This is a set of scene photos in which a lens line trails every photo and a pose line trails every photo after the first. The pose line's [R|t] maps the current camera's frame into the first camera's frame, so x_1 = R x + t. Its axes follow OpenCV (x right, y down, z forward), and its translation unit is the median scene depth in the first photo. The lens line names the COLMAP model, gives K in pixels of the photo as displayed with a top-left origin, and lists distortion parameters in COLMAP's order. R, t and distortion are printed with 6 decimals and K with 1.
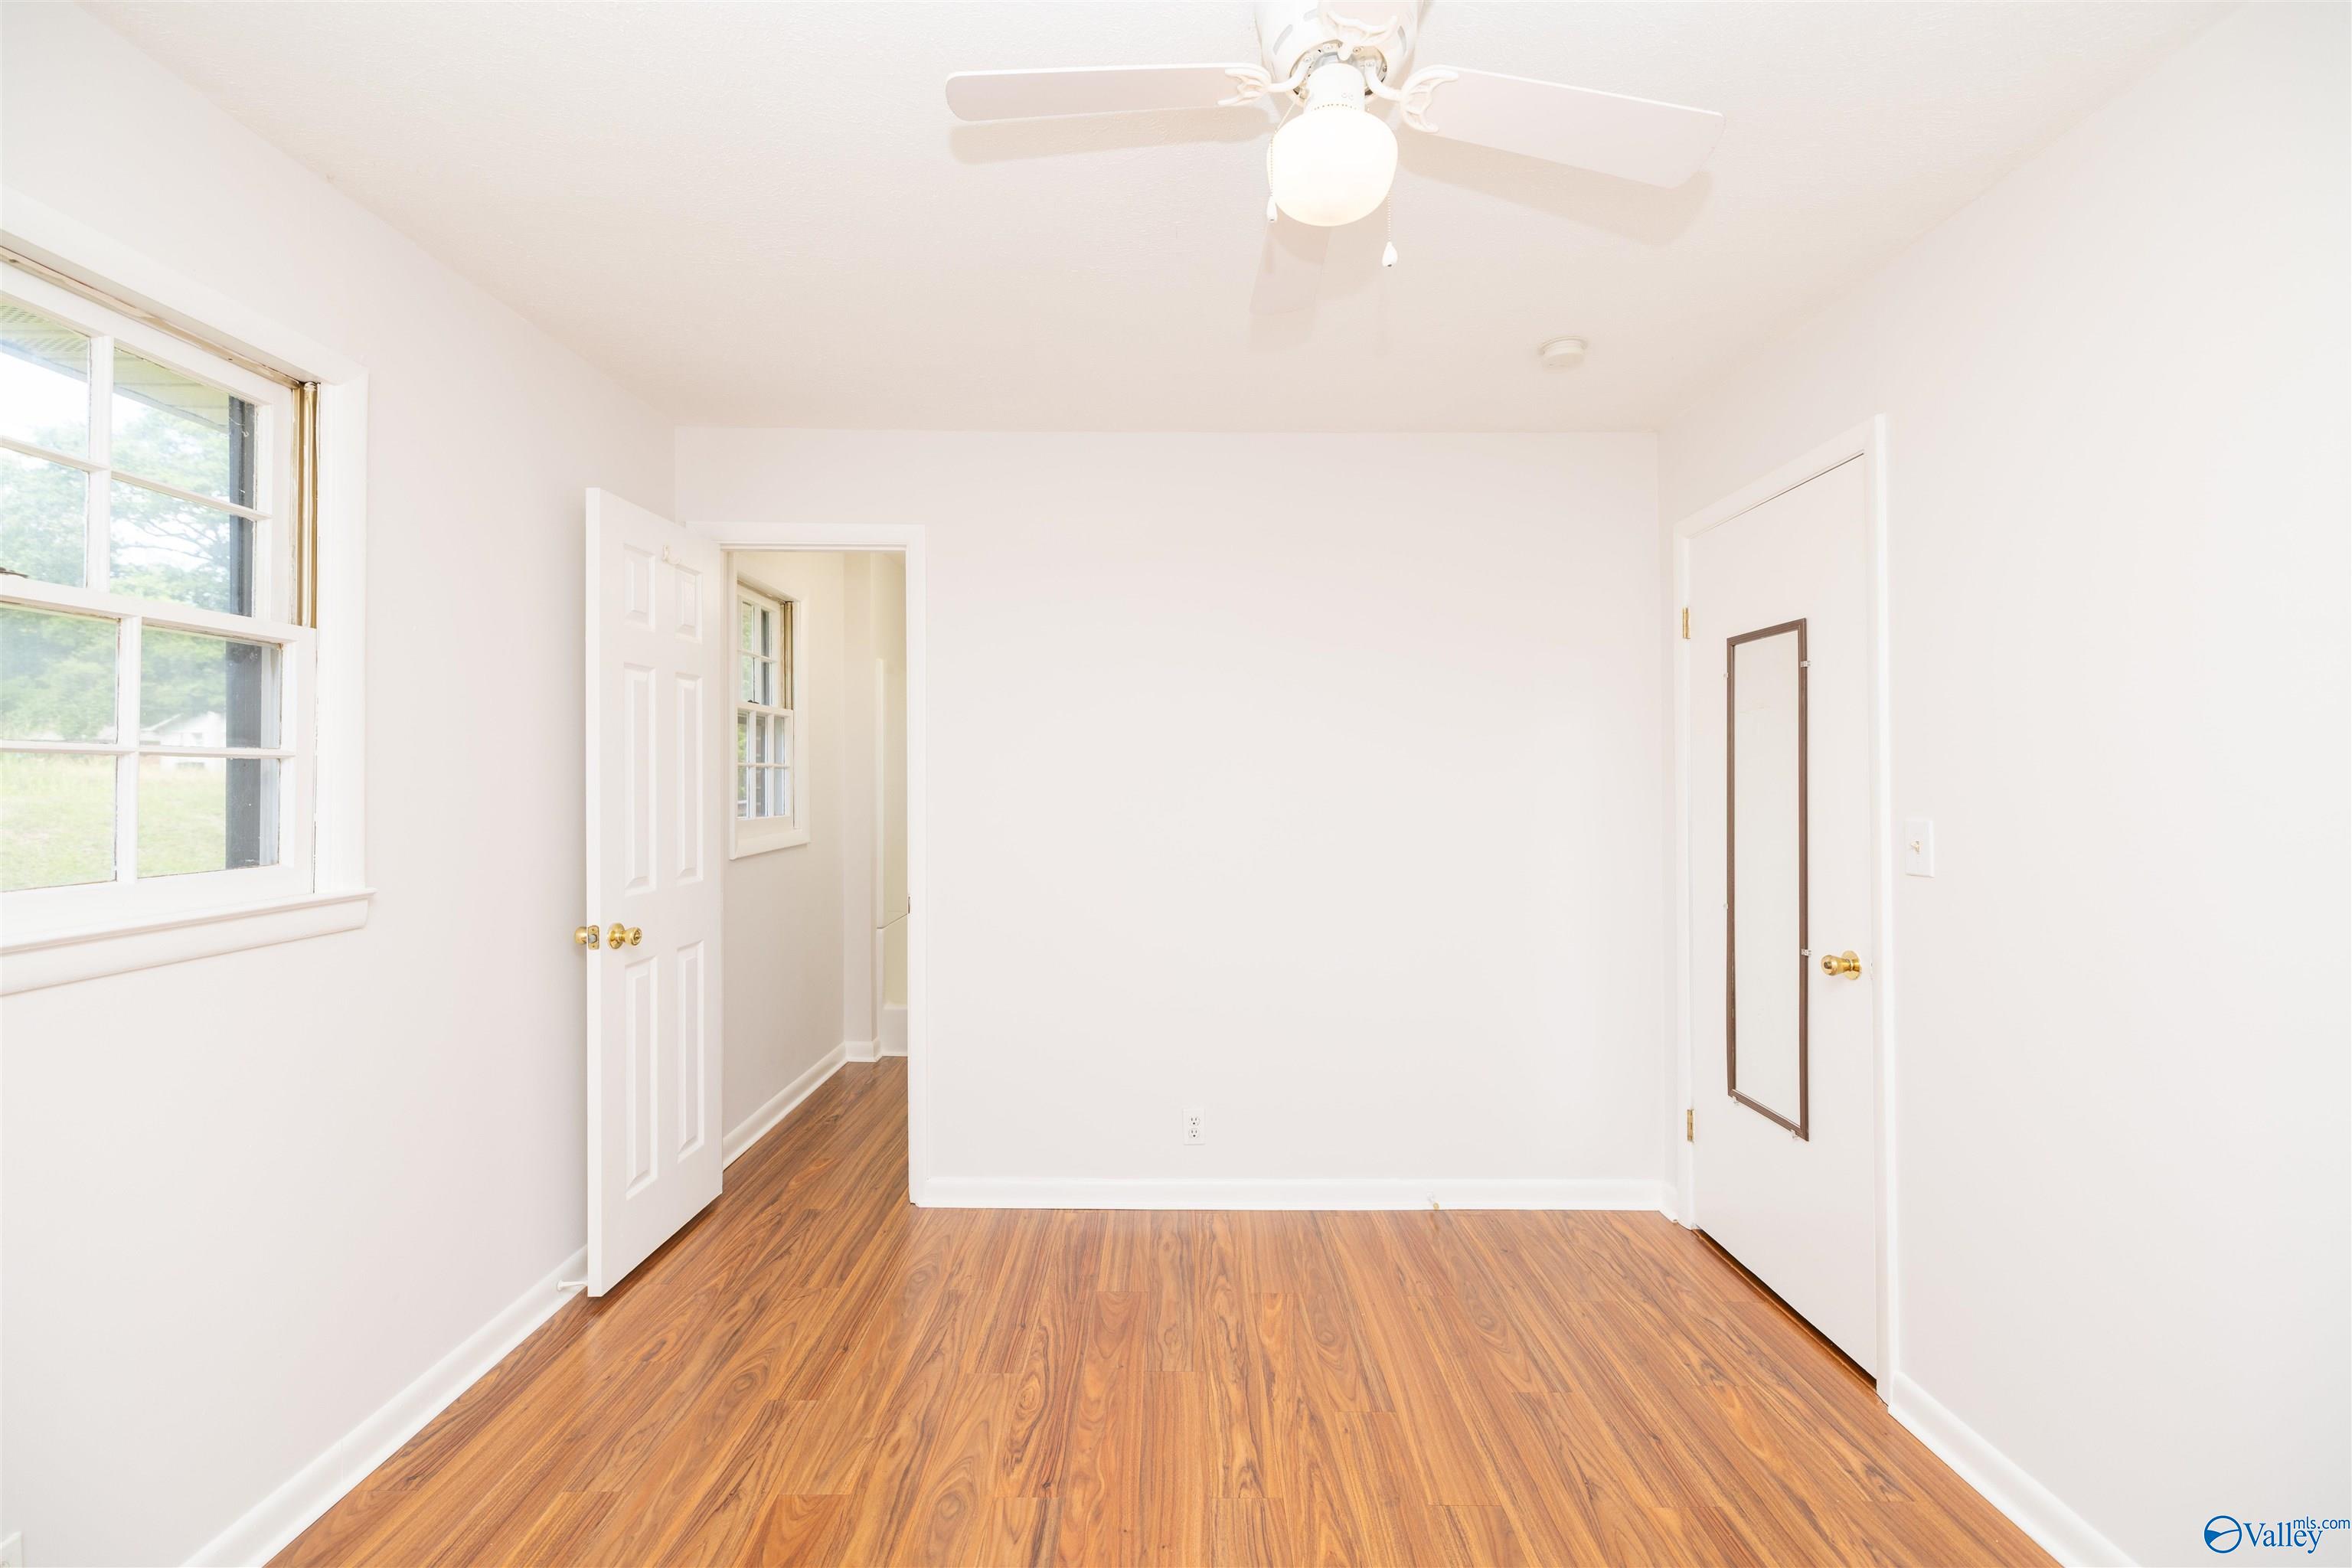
lens RADIAL K [[991.7, 0, 1164.9], [0, 991.7, 777.1], [0, 0, 1]] dist [-0.002885, 0.000356]
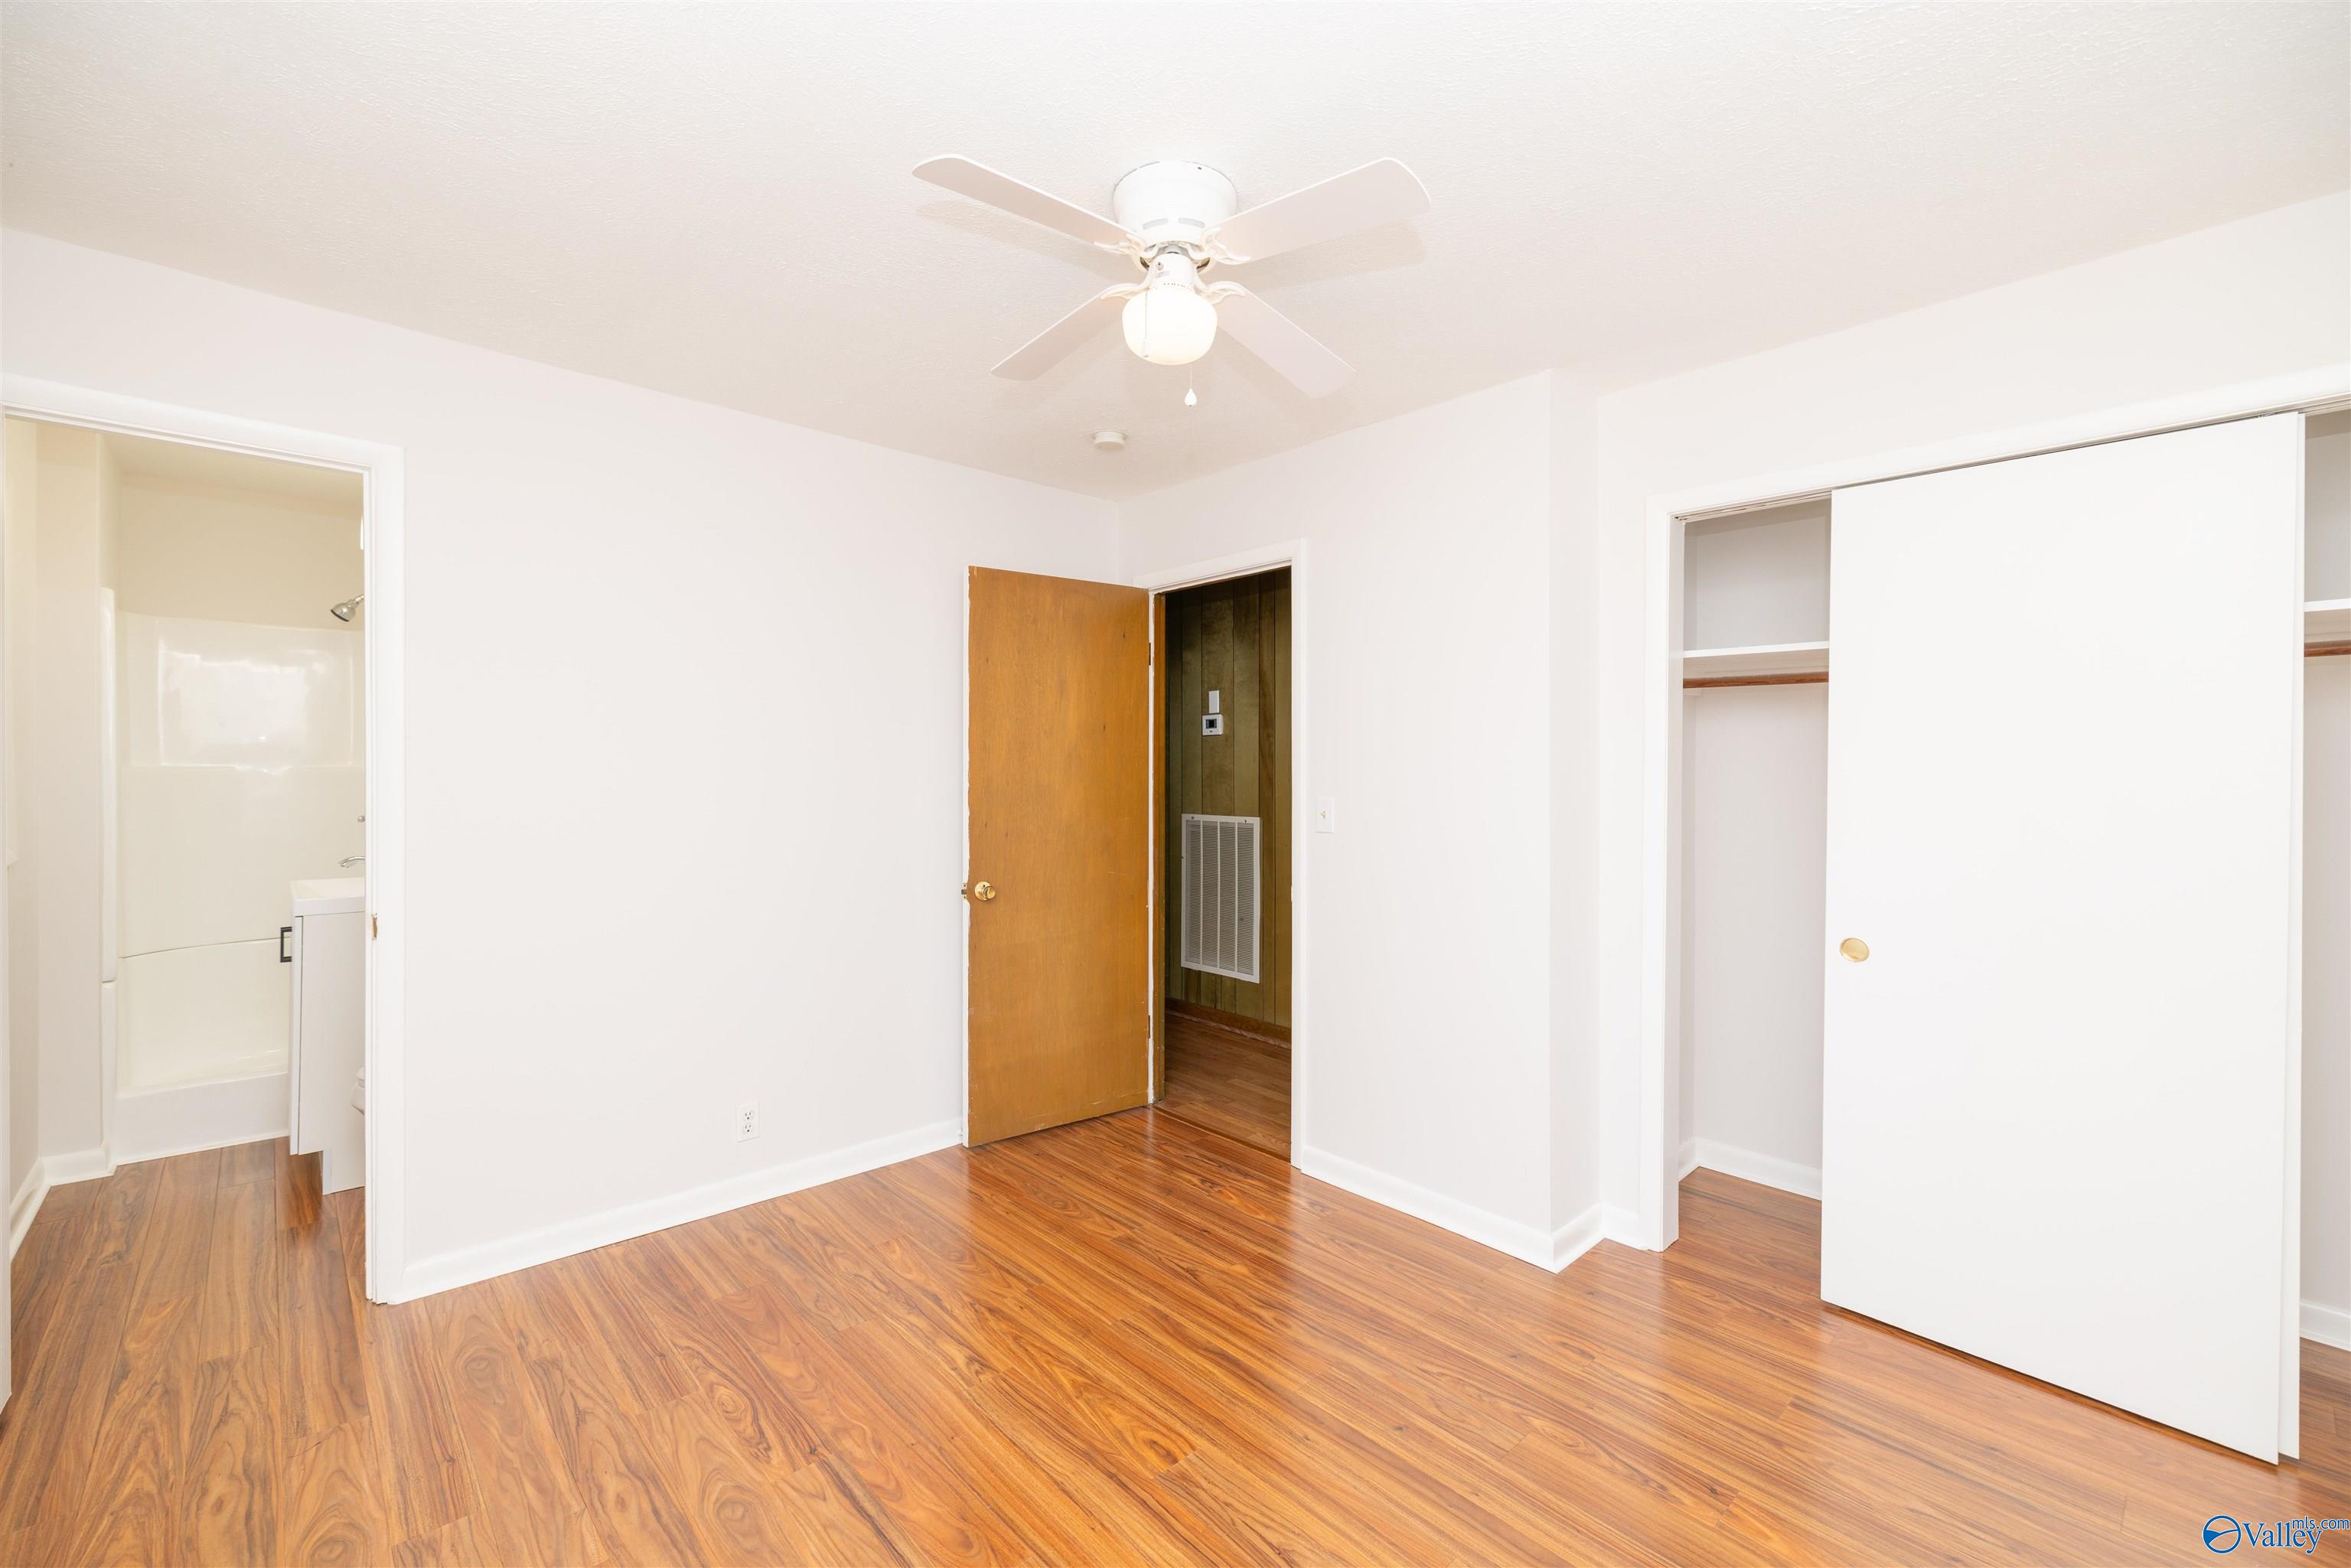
lens RADIAL K [[991.3, 0, 1179.2], [0, 991.3, 770.3], [0, 0, 1]] dist [-0.002885, 0.000356]
pose [[0.727623, 0.002363, 0.685973, -0.471722], [-0.006645, 0.999971, 0.003604, -0.002854], [-0.685945, -0.007181, 0.727618, -0.008736]]
